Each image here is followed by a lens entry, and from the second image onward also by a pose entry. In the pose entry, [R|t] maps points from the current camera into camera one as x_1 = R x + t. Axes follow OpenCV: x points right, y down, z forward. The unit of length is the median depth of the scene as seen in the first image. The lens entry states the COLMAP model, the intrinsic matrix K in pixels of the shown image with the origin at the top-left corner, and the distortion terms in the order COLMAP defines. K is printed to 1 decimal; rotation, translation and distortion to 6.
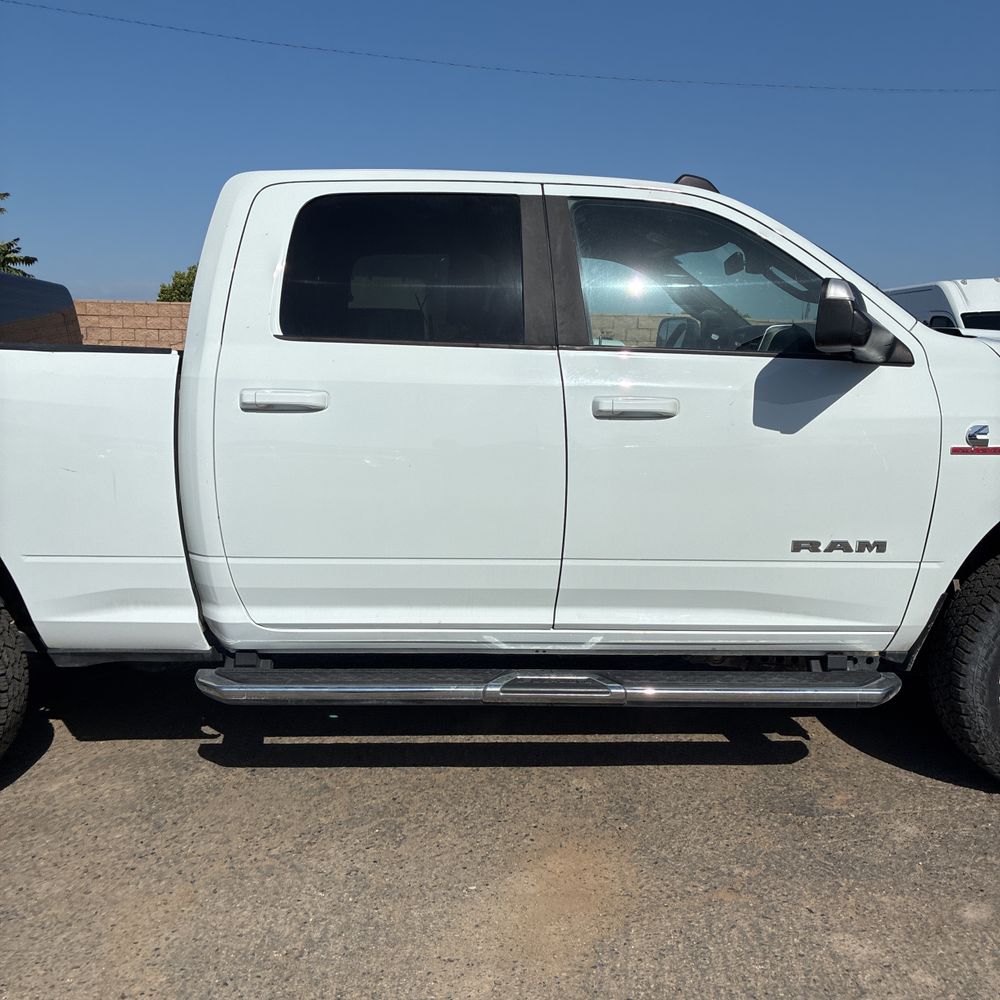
lens RADIAL K [[1031.0, 0, 500.0], [0, 1031.0, 500.0], [0, 0, 1]] dist [0.002899, 0.010034]
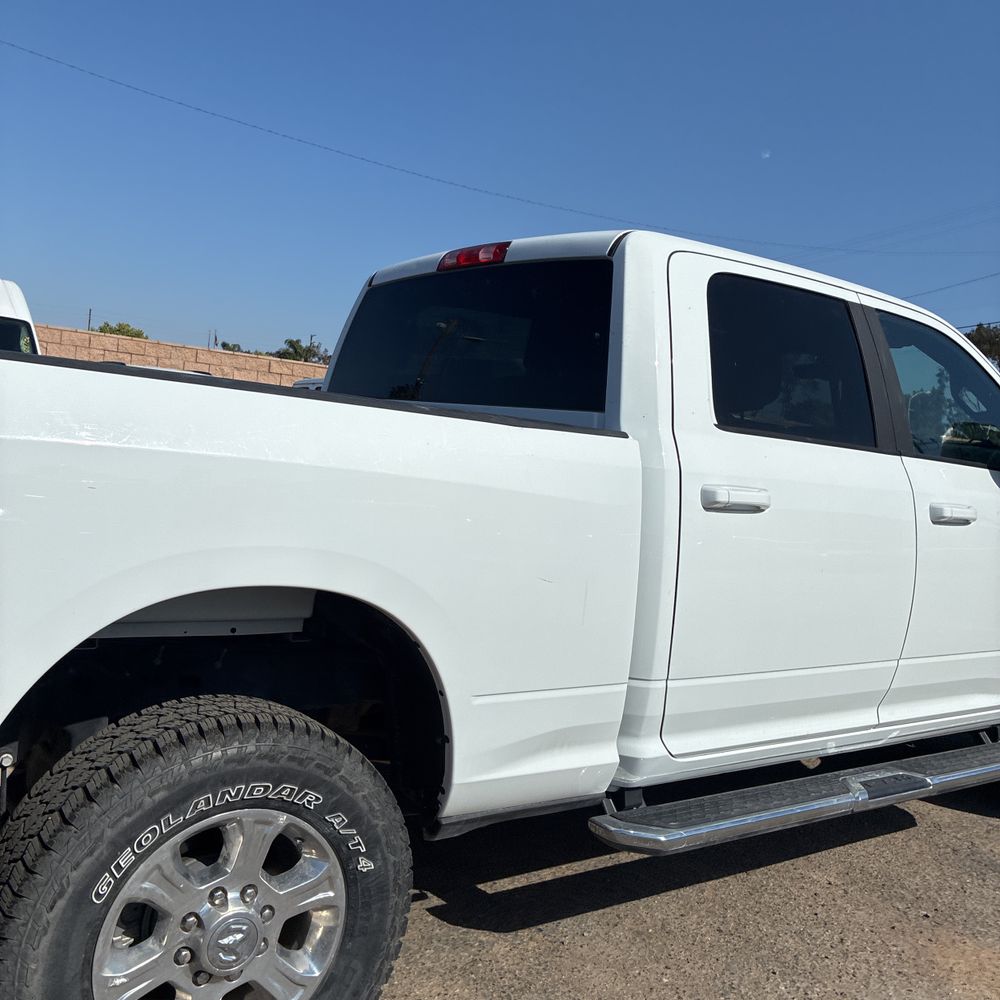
lens RADIAL K [[1023.2, 0, 490.0], [0, 1023.2, 482.2], [0, 0, 1]] dist [0.067173, -0.109849]
pose [[0.825988, 0.037990, 0.562407, -0.853524], [-0.011599, 0.998661, -0.050424, -0.061791], [-0.563569, 0.035126, 0.825322, 0.370551]]
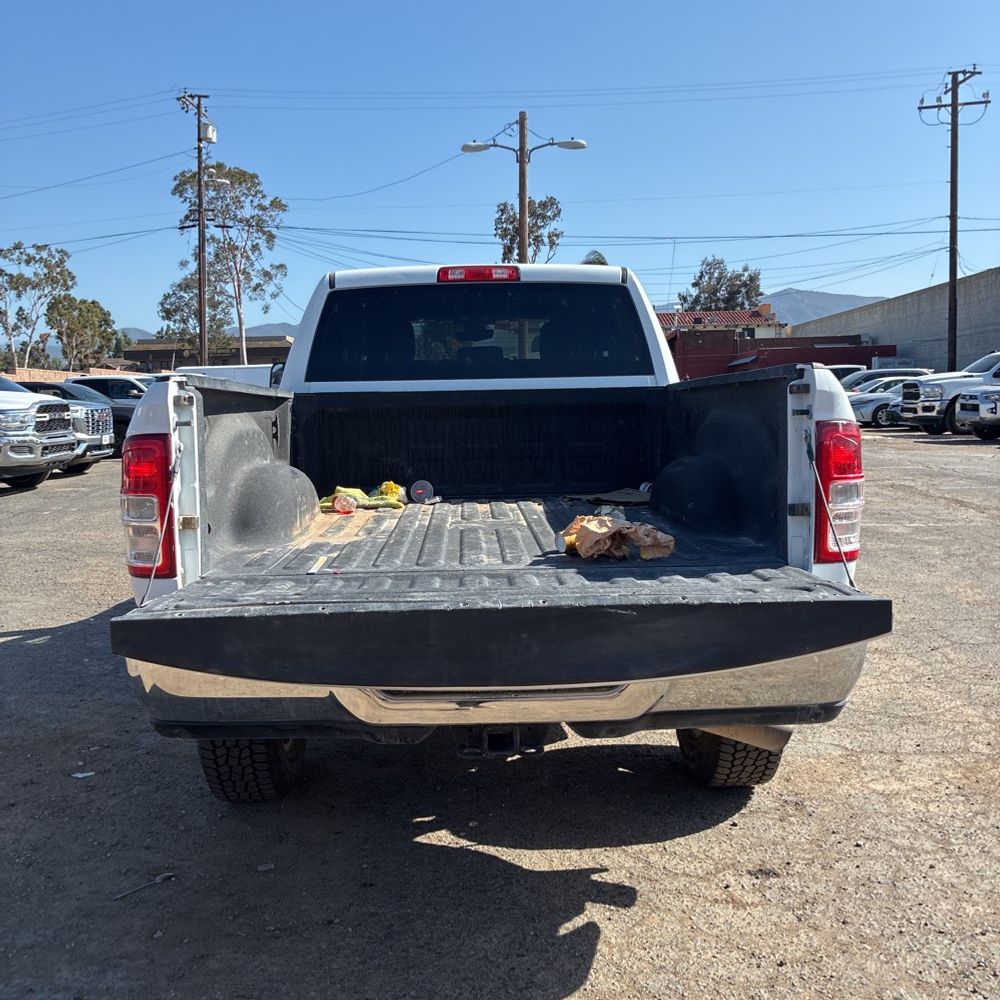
lens RADIAL K [[1012.8, 0, 499.3], [0, 1012.8, 482.3], [0, 0, 1]] dist [0.010381, 0.022788]
pose [[-0.004031, -0.095914, 0.995381, -1.785021], [0.147594, 0.984431, 0.095456, -0.184534], [-0.989040, 0.147297, 0.010189, 1.247773]]
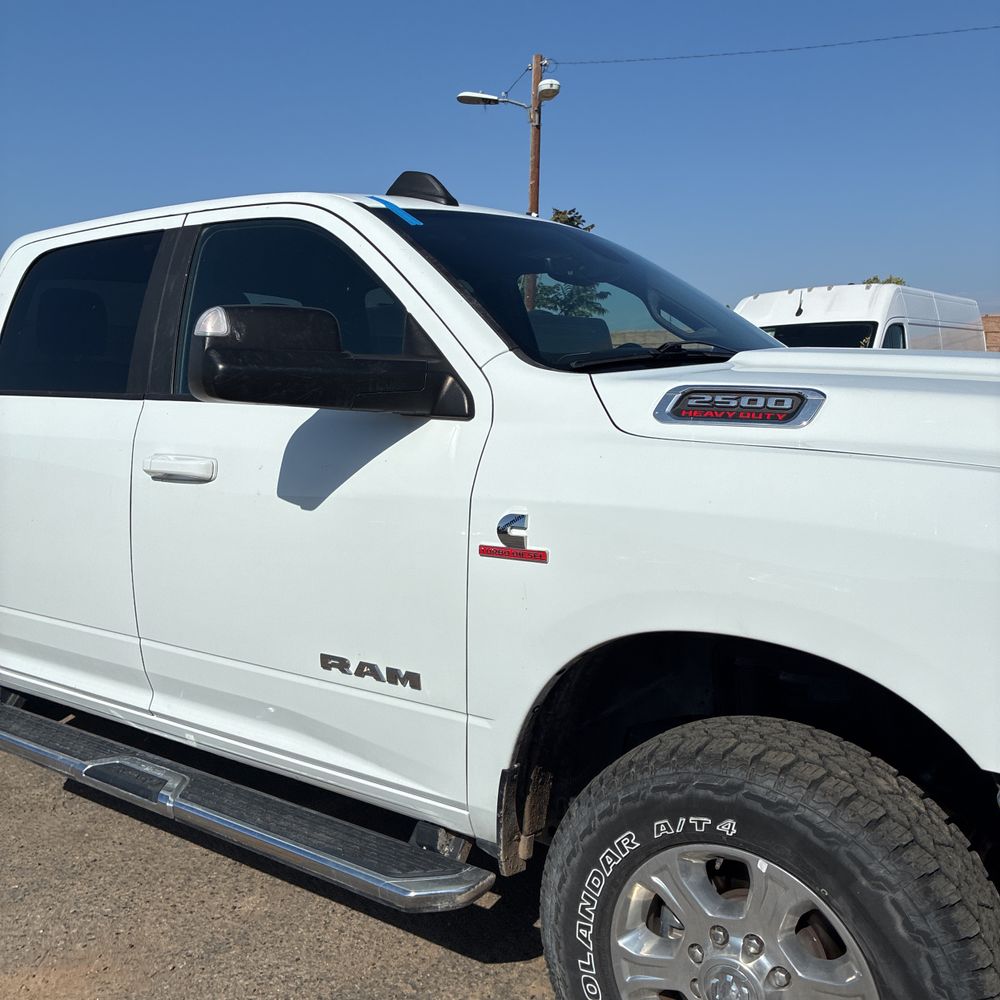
lens RADIAL K [[1017.7, 0, 471.6], [0, 1017.7, 482.1], [0, 0, 1]] dist [0.033125, -0.021730]
pose [[0.775331, 0.039376, -0.630326, 0.819741], [-0.057948, 0.998280, -0.008917, -0.082899], [0.628891, 0.043440, 0.776279, 0.489812]]
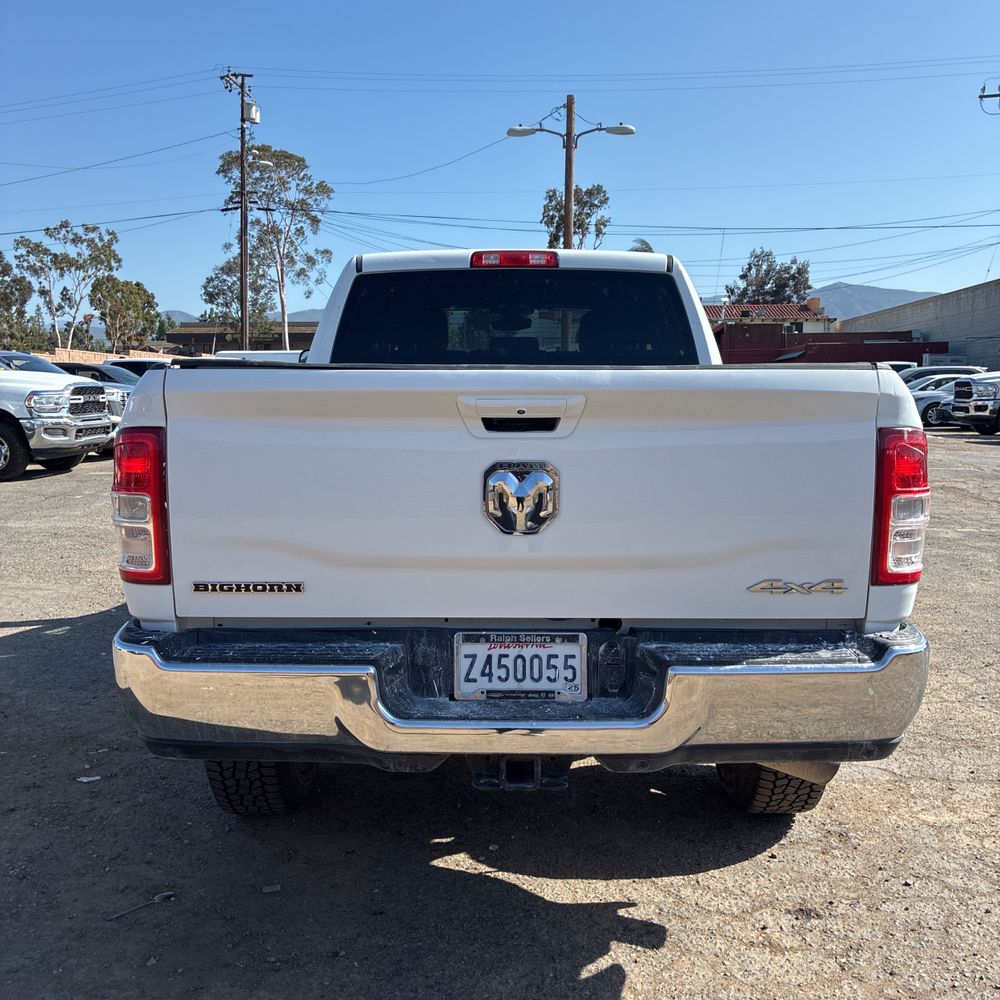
lens RADIAL K [[1013.8, 0, 518.6], [0, 1013.8, 500.4], [0, 0, 1]] dist [0.036302, -0.019692]
pose [[0.019053, -0.122716, 0.992259, -1.711917], [0.128656, 0.984489, 0.119284, -0.186979], [-0.991506, 0.125388, 0.034545, 1.236319]]
